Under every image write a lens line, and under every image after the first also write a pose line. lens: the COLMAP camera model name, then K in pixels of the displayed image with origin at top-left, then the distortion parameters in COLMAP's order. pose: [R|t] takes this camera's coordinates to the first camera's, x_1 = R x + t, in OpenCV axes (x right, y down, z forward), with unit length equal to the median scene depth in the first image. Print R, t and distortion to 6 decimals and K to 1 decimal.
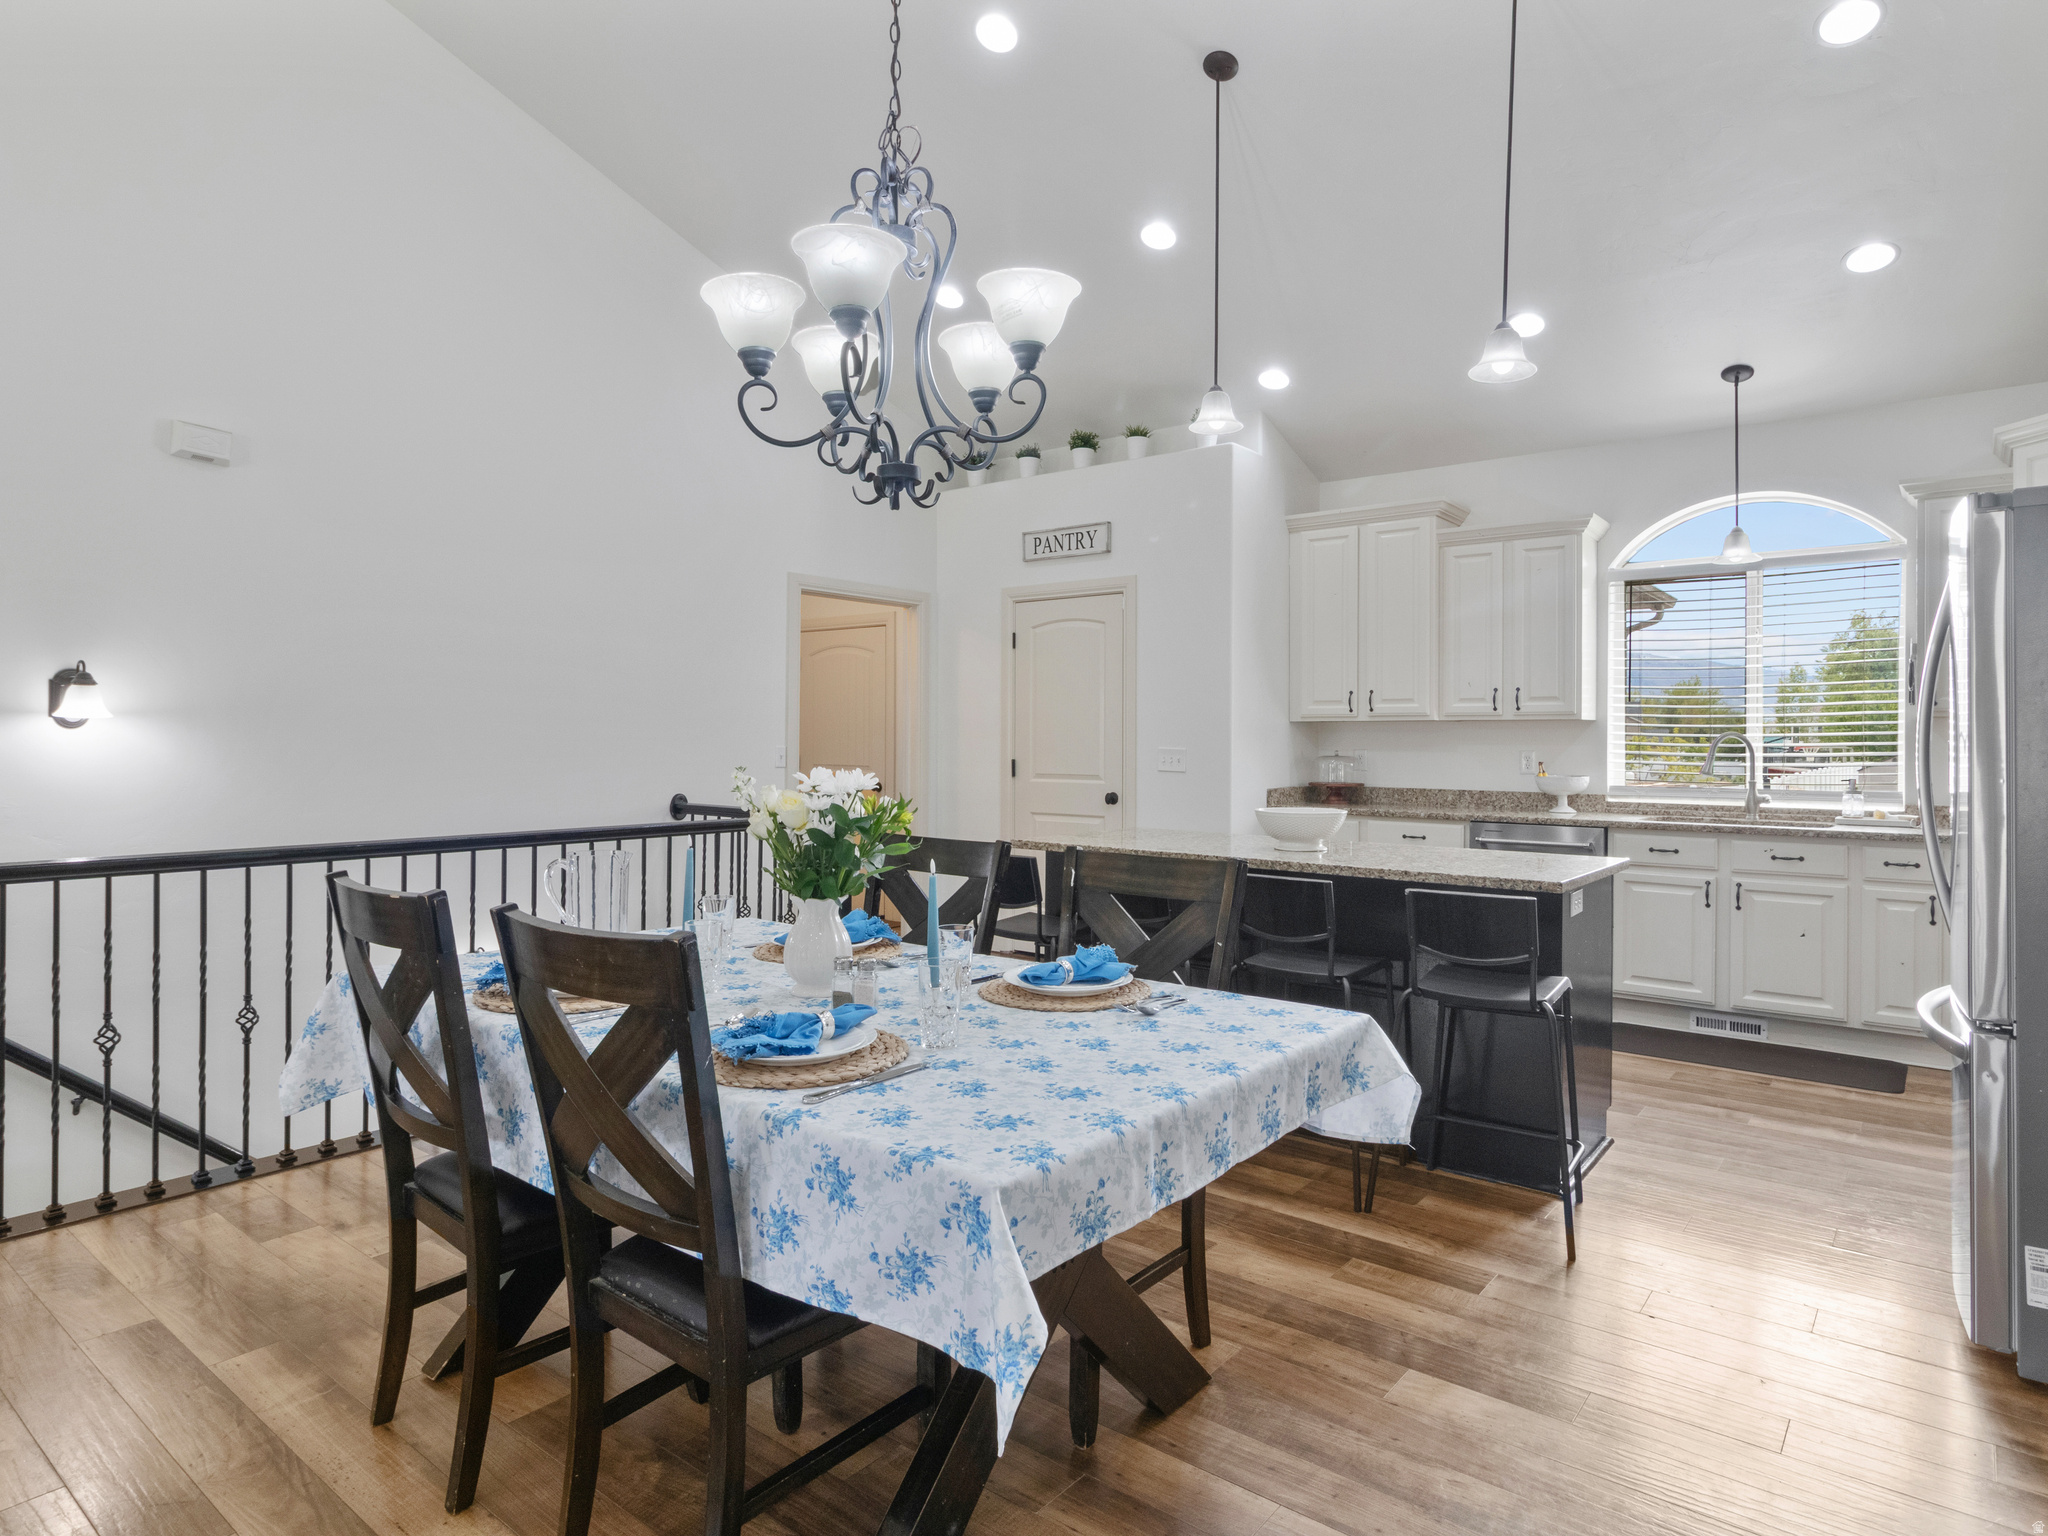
lens RADIAL K [[1173.7, 0, 1033.5], [0, 1173.7, 757.1], [0, 0, 1]] dist [0.007268, 0.000197]
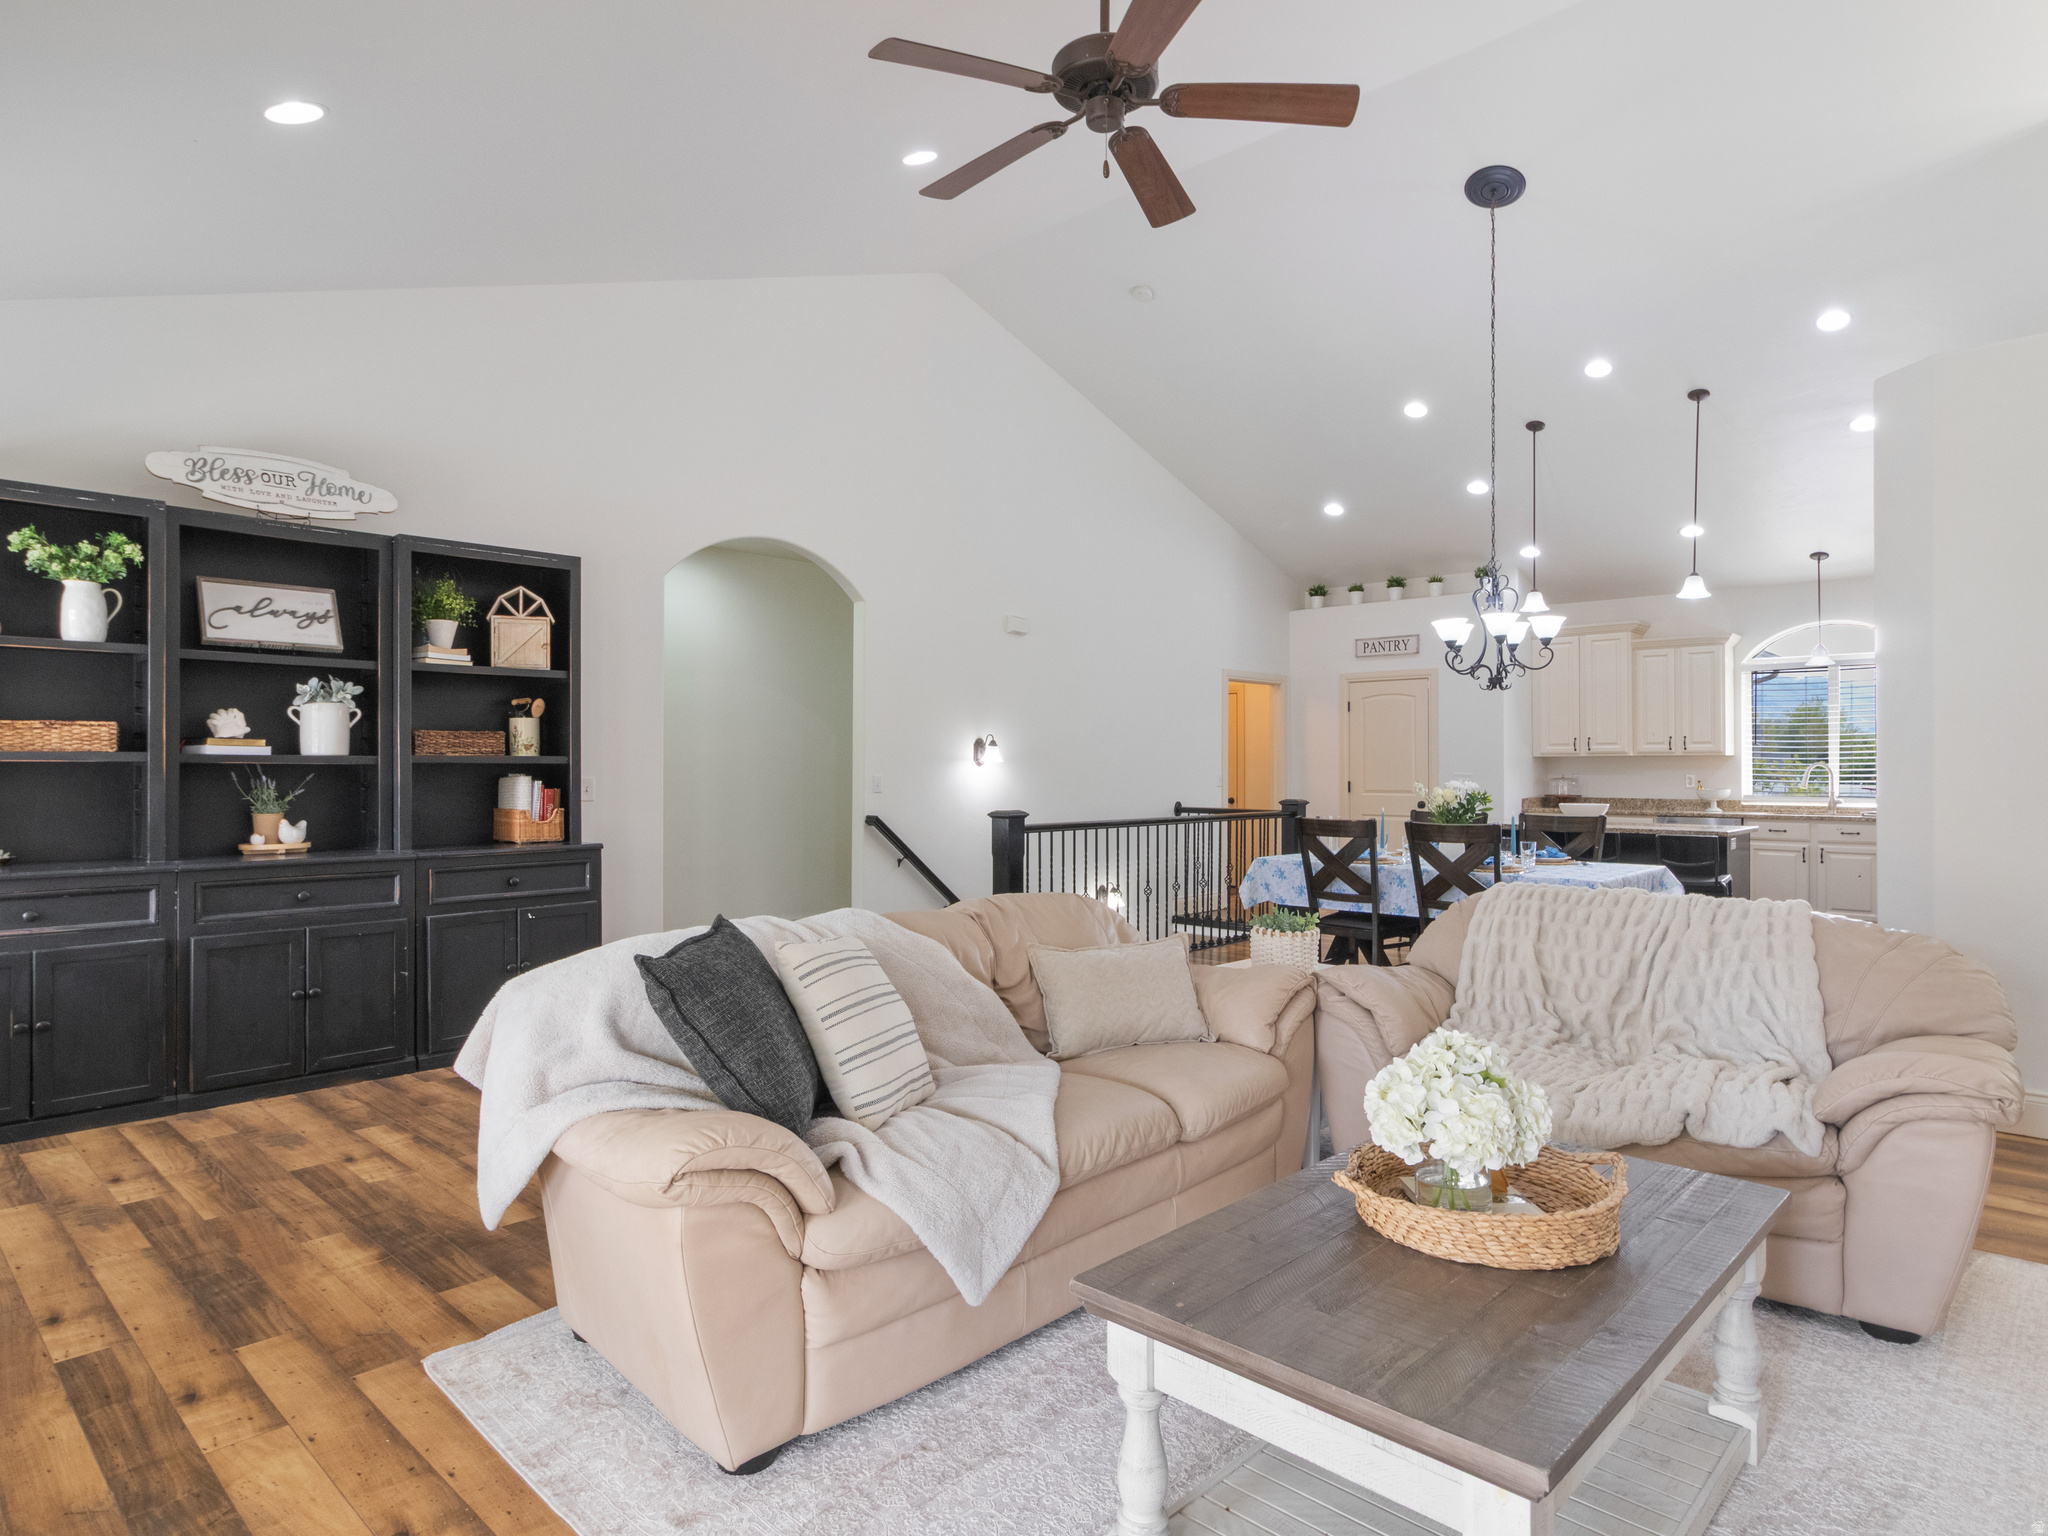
lens RADIAL K [[1173.7, 0, 1013.9], [0, 1173.7, 769.9], [0, 0, 1]] dist [0.007268, 0.000197]
pose [[0.996059, -0.004251, -0.088586, -0.389646], [0.003305, 0.999936, -0.010812, 0.003773], [0.088626, 0.010477, 0.996010, -0.748116]]
